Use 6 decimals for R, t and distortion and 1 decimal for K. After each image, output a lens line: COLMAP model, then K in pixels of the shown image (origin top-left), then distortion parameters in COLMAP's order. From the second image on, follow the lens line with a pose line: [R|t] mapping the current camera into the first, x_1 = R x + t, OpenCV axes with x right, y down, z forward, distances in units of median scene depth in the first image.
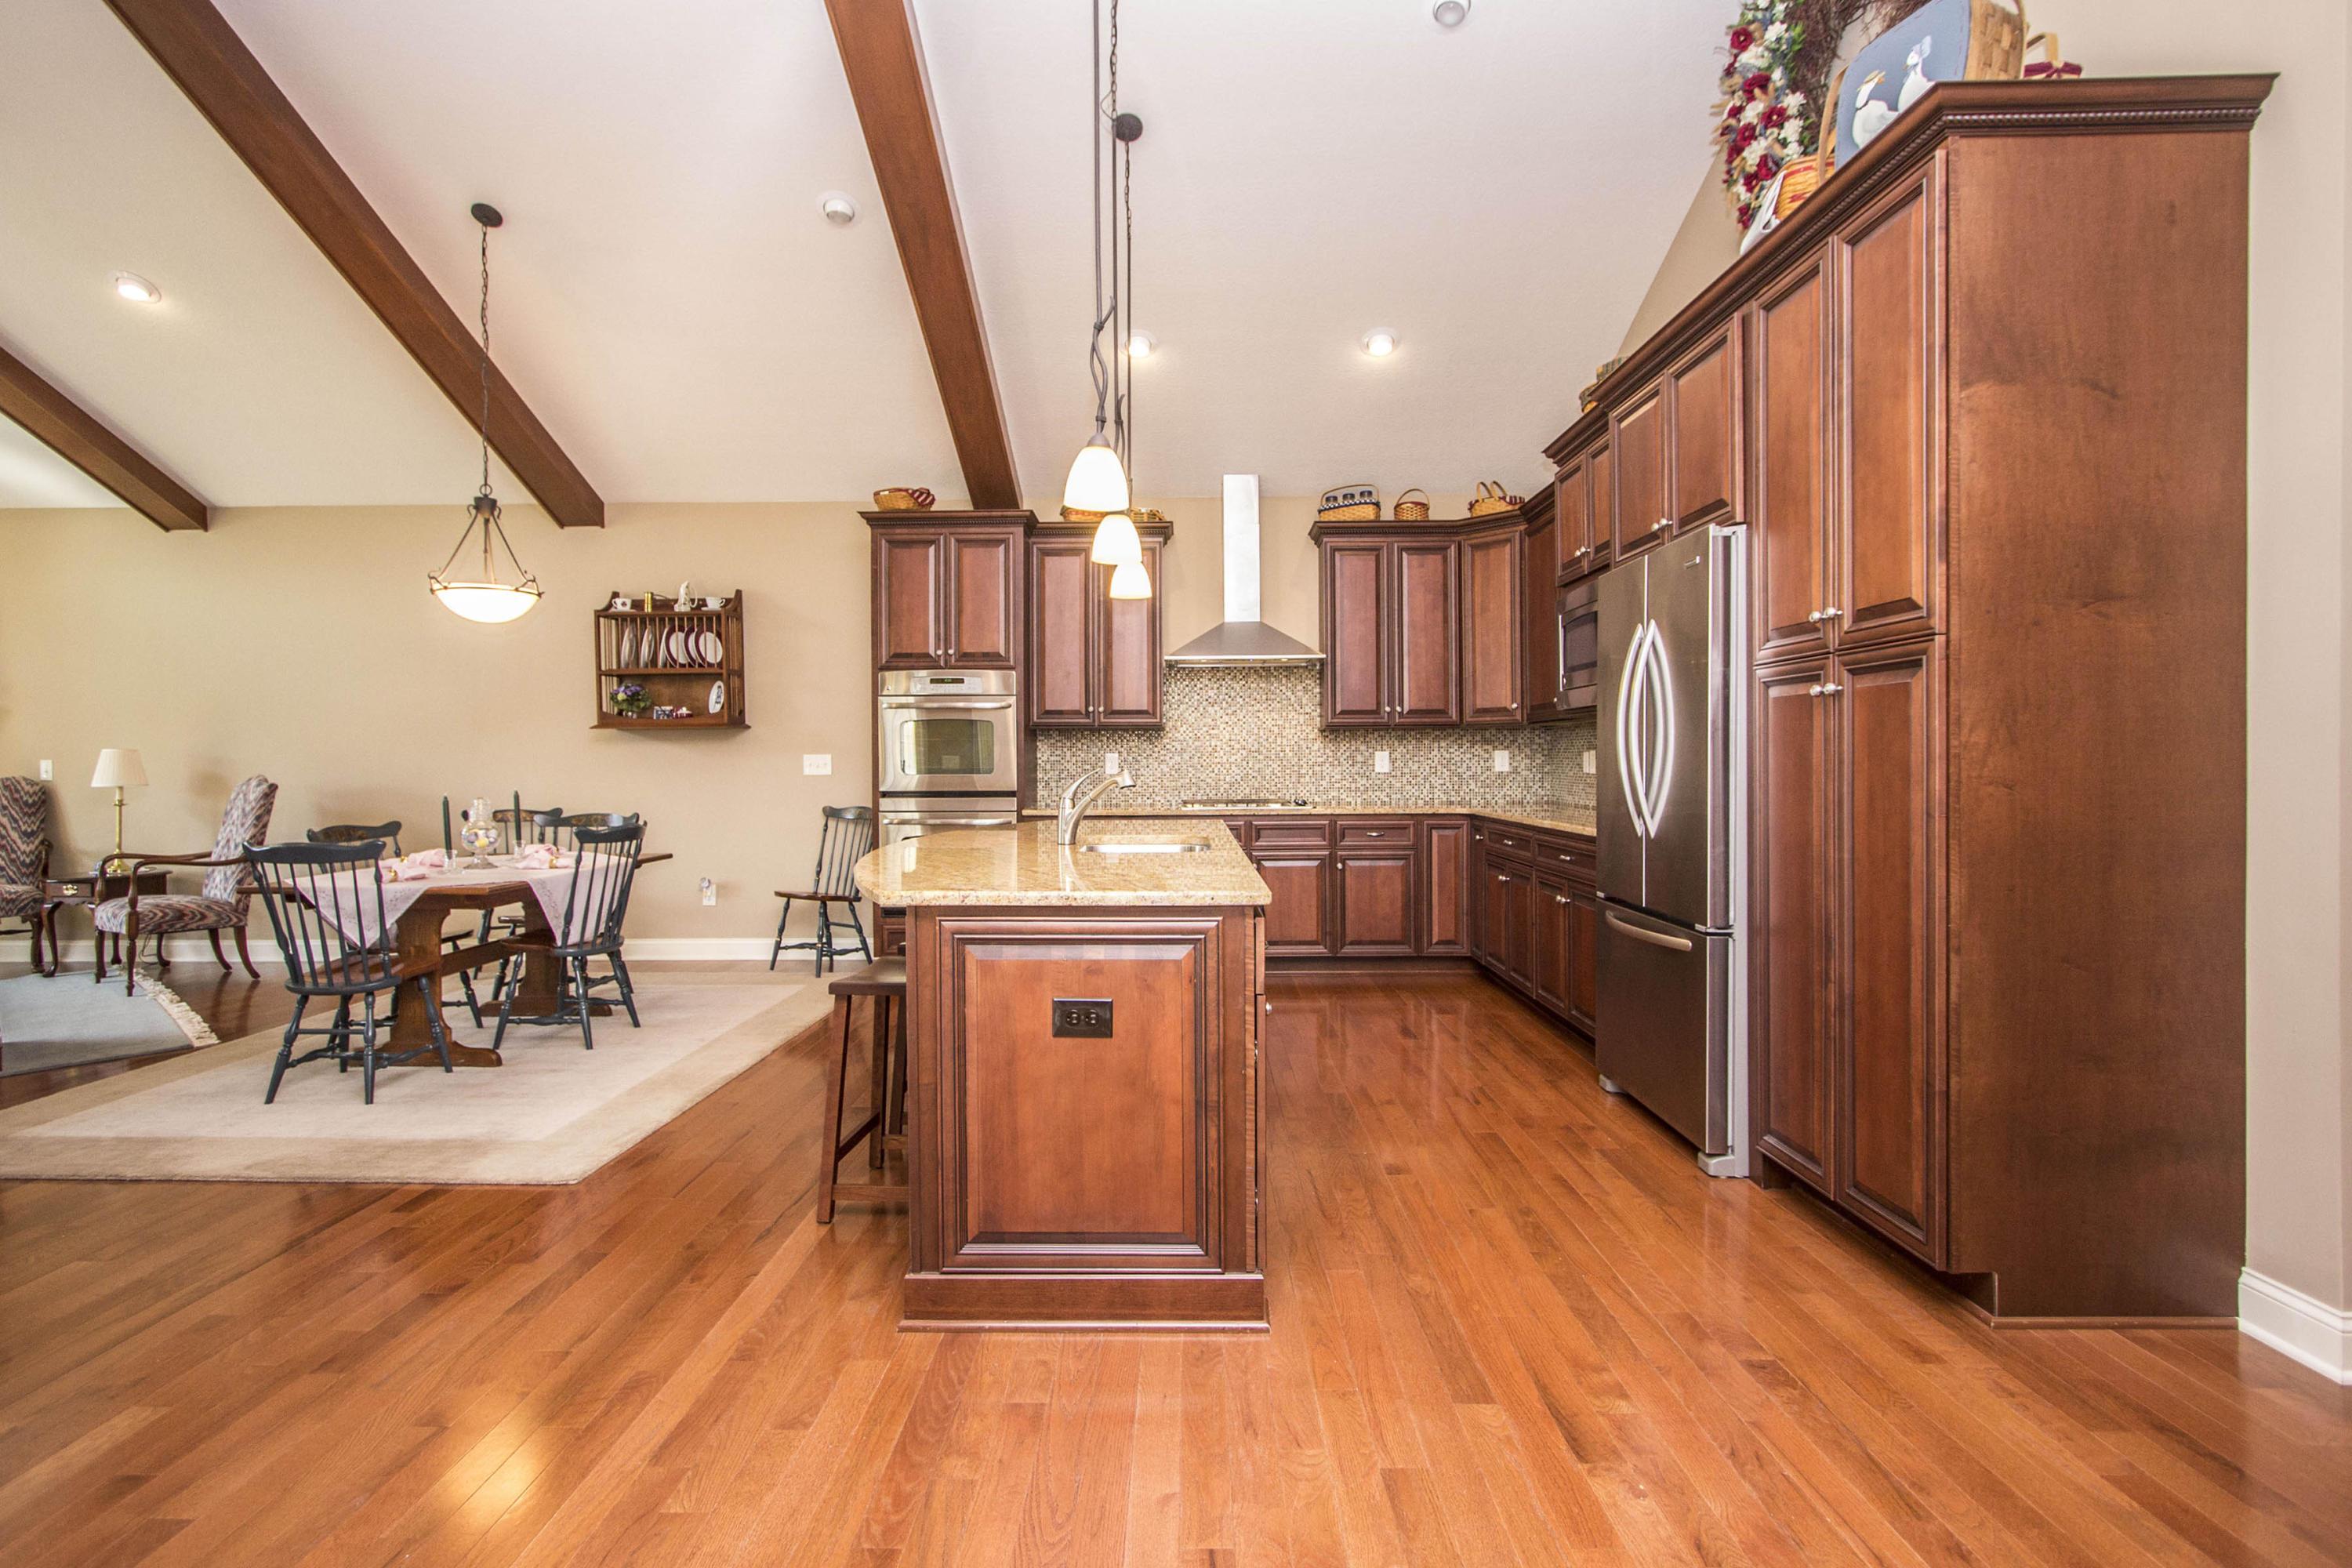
lens RADIAL K [[1126.4, 0, 1215.8], [0, 1126.4, 767.0], [0, 0, 1]] dist [-0.039233, -0.001143]
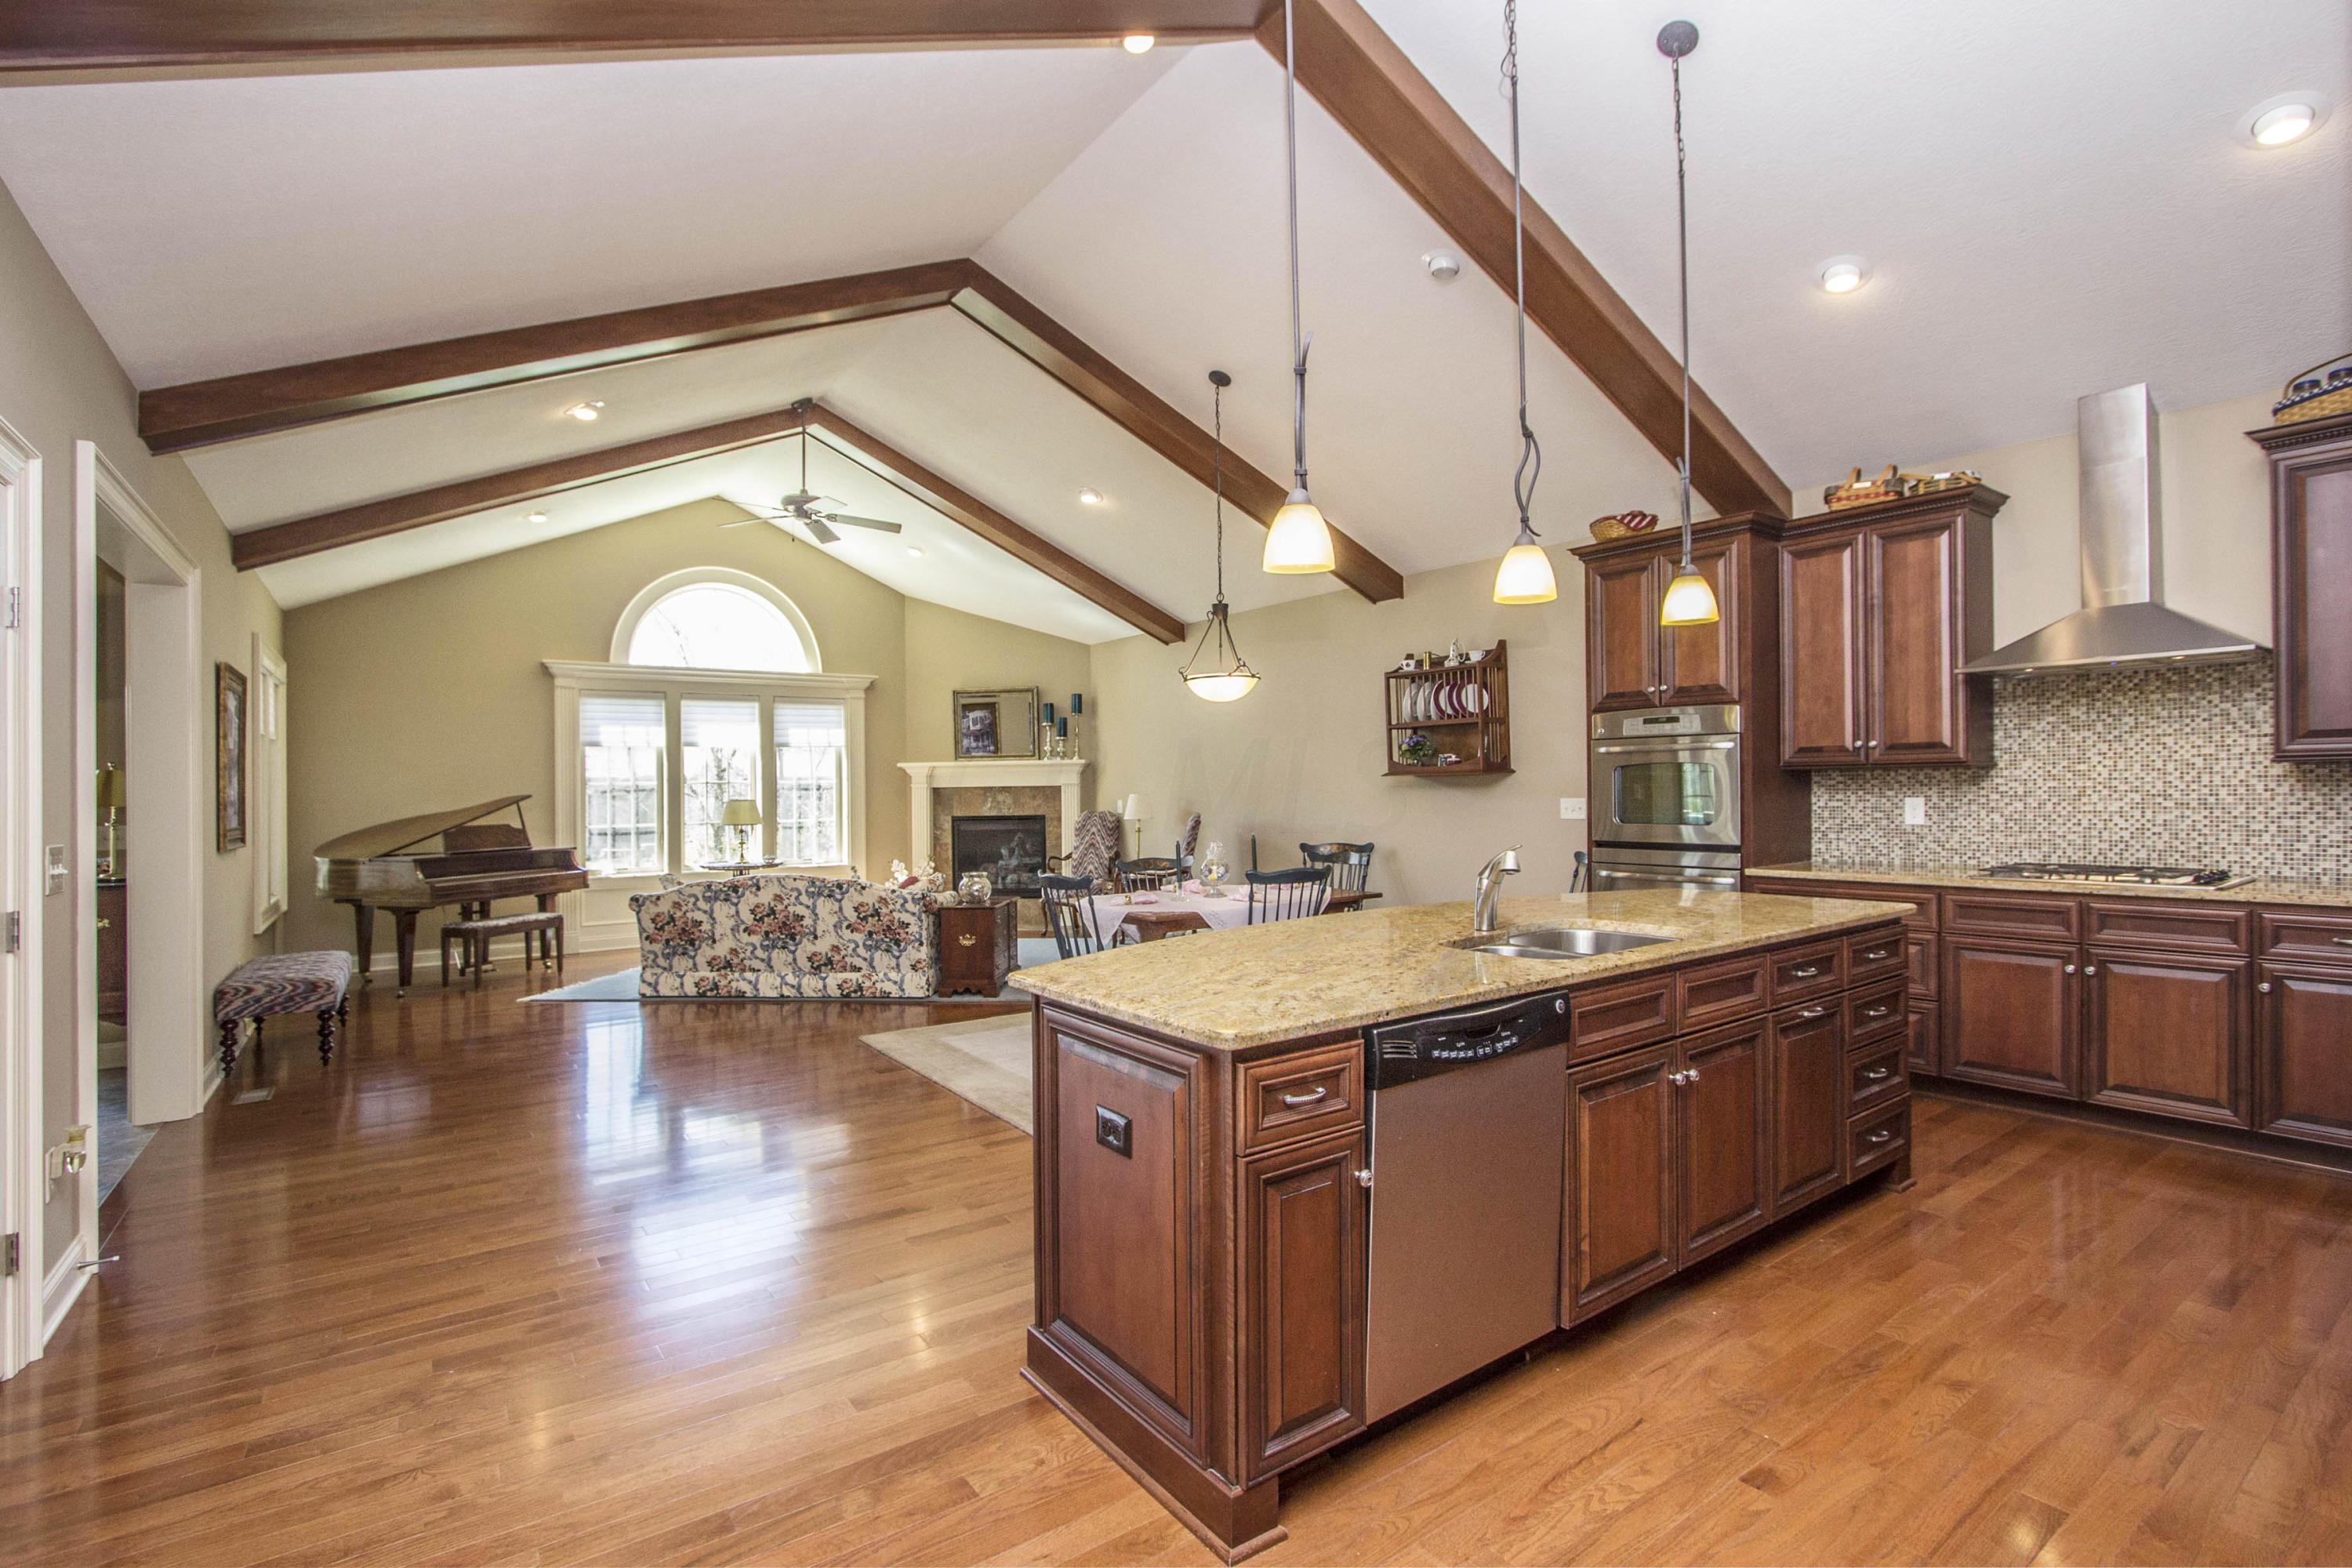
lens RADIAL K [[1088.3, 0, 1176.0], [0, 1088.3, 820.3], [0, 0, 1]] dist [-0.068211, 0.014166]
pose [[0.564595, 0.019649, -0.825134, 0.250738], [0.008235, 0.999533, 0.029437, -0.025549], [0.825327, -0.023415, 0.564170, 0.198325]]
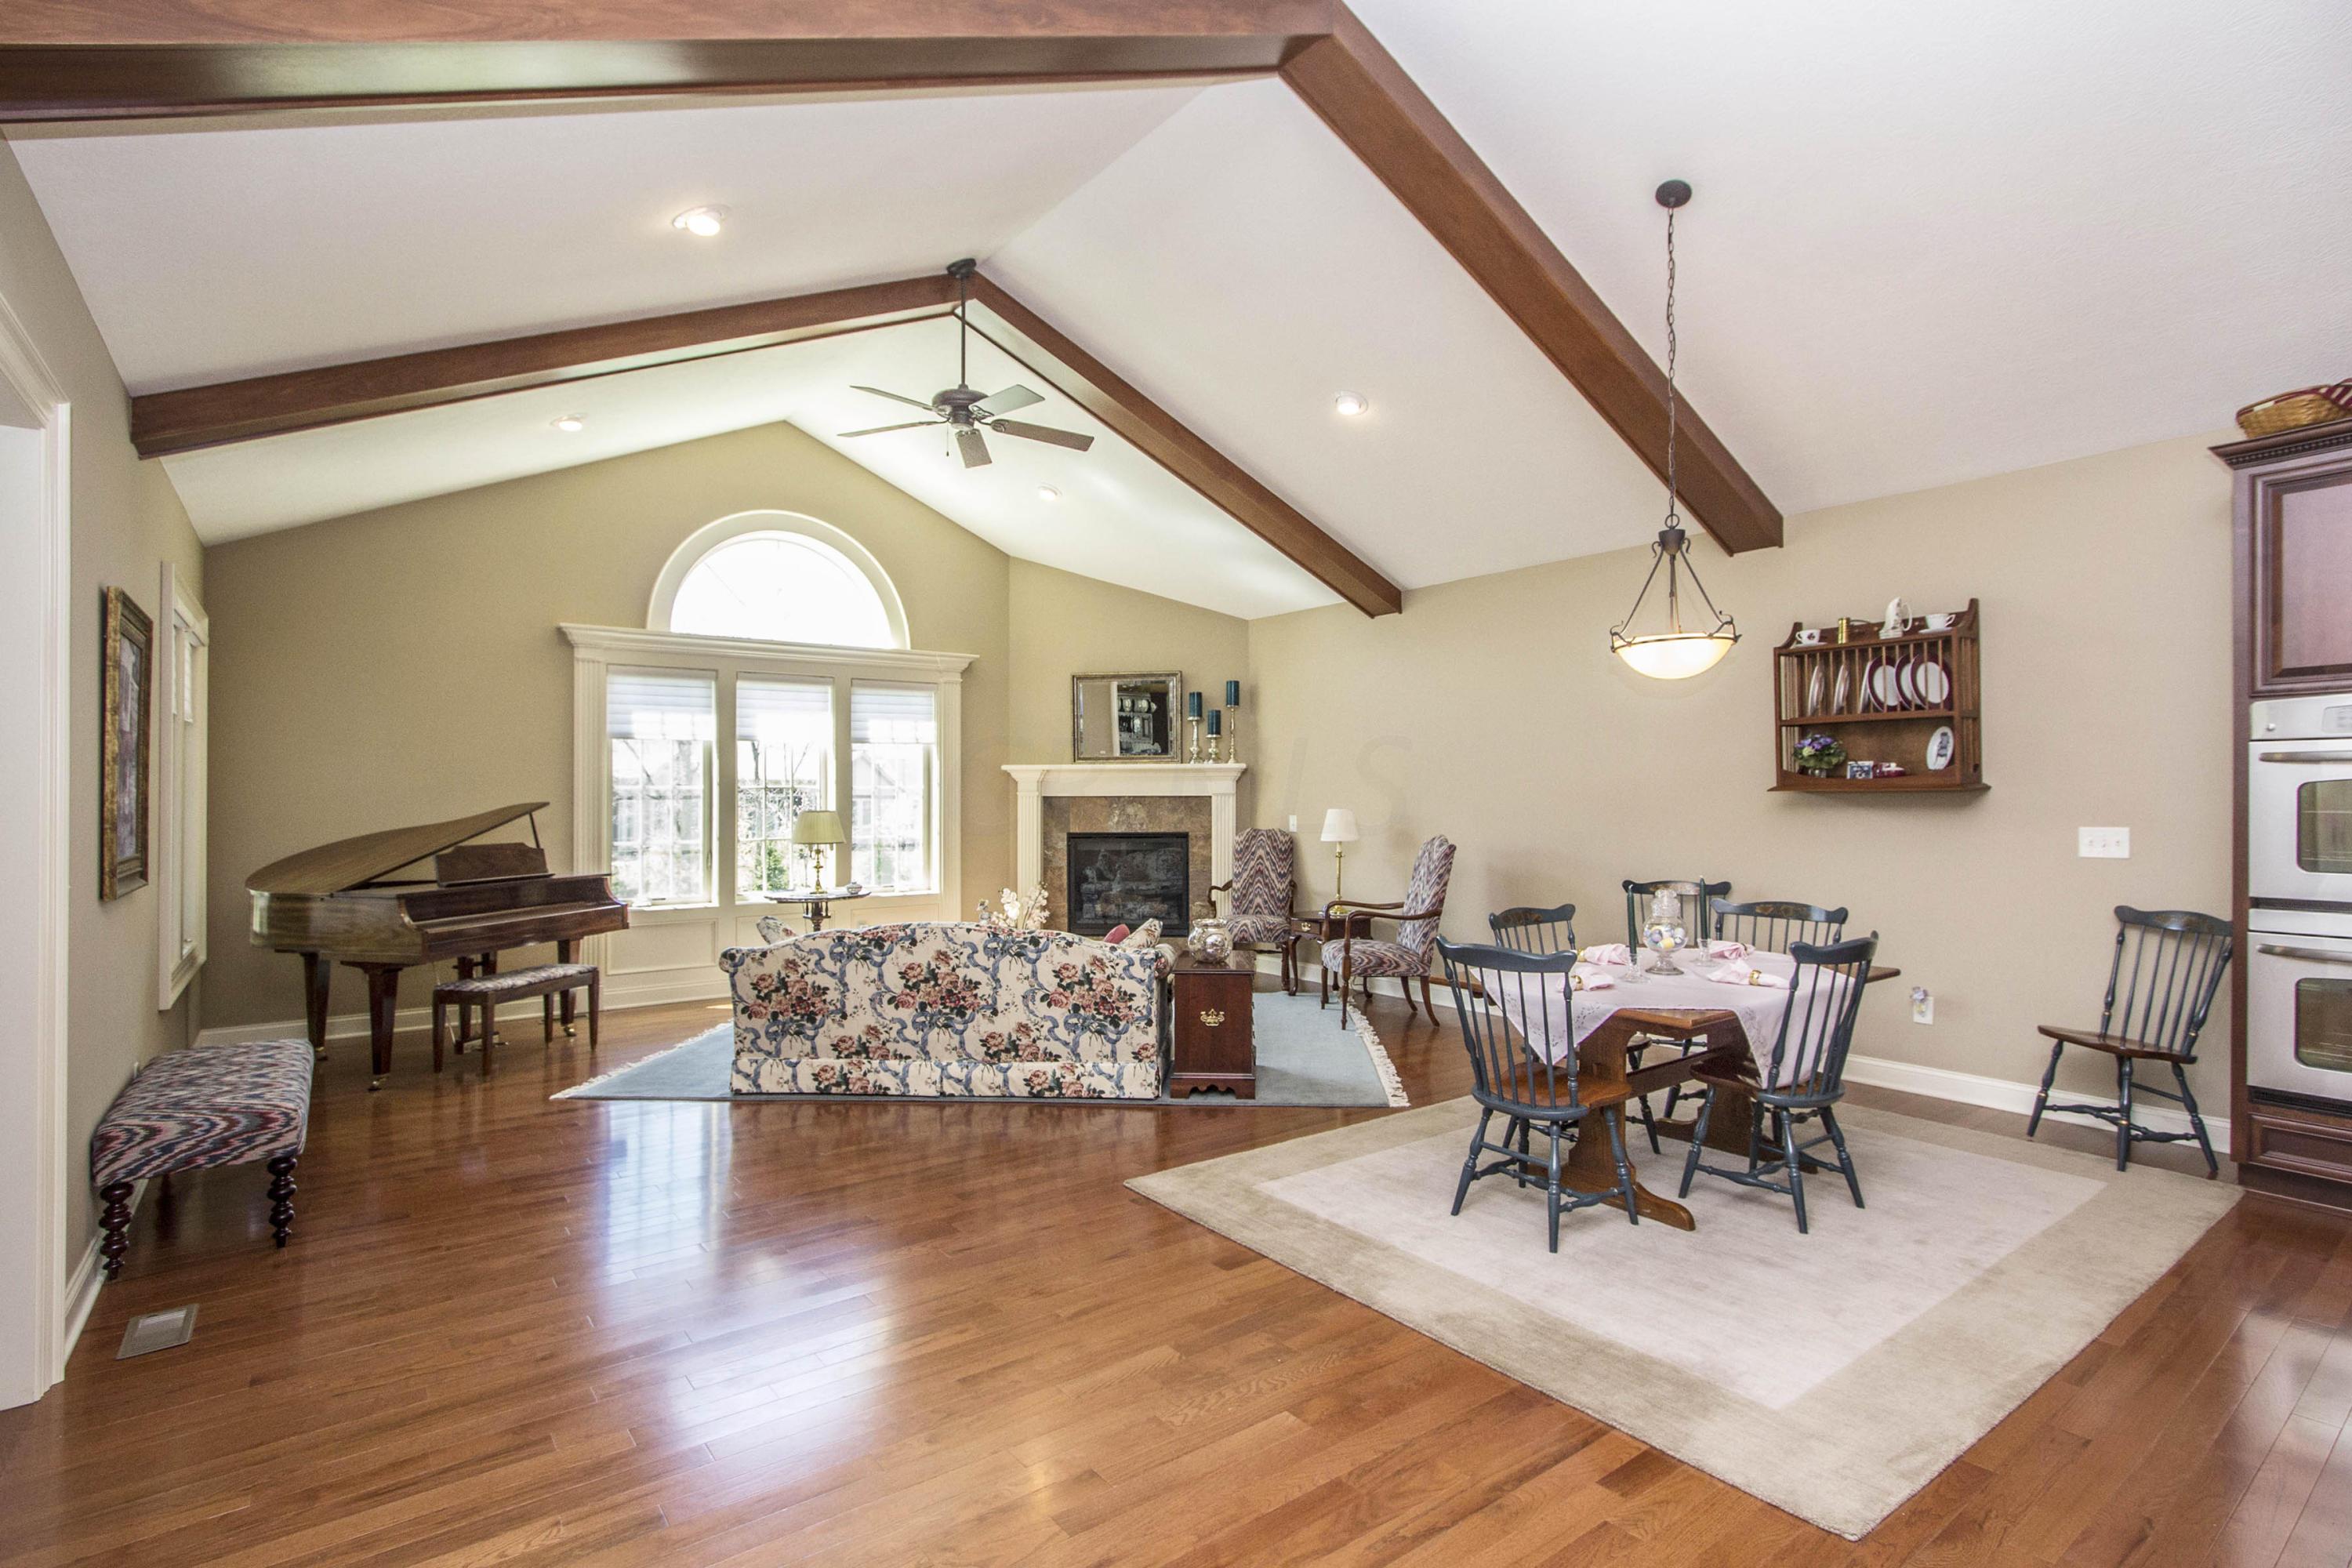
lens RADIAL K [[1125.7, 0, 1145.2], [0, 1125.7, 819.3], [0, 0, 1]] dist [-0.020423, 0.000364]
pose [[0.569321, 0.019357, -0.821887, -0.144109], [-0.000364, 0.999729, 0.023294, -0.034298], [0.822115, -0.012963, 0.569174, 0.143476]]
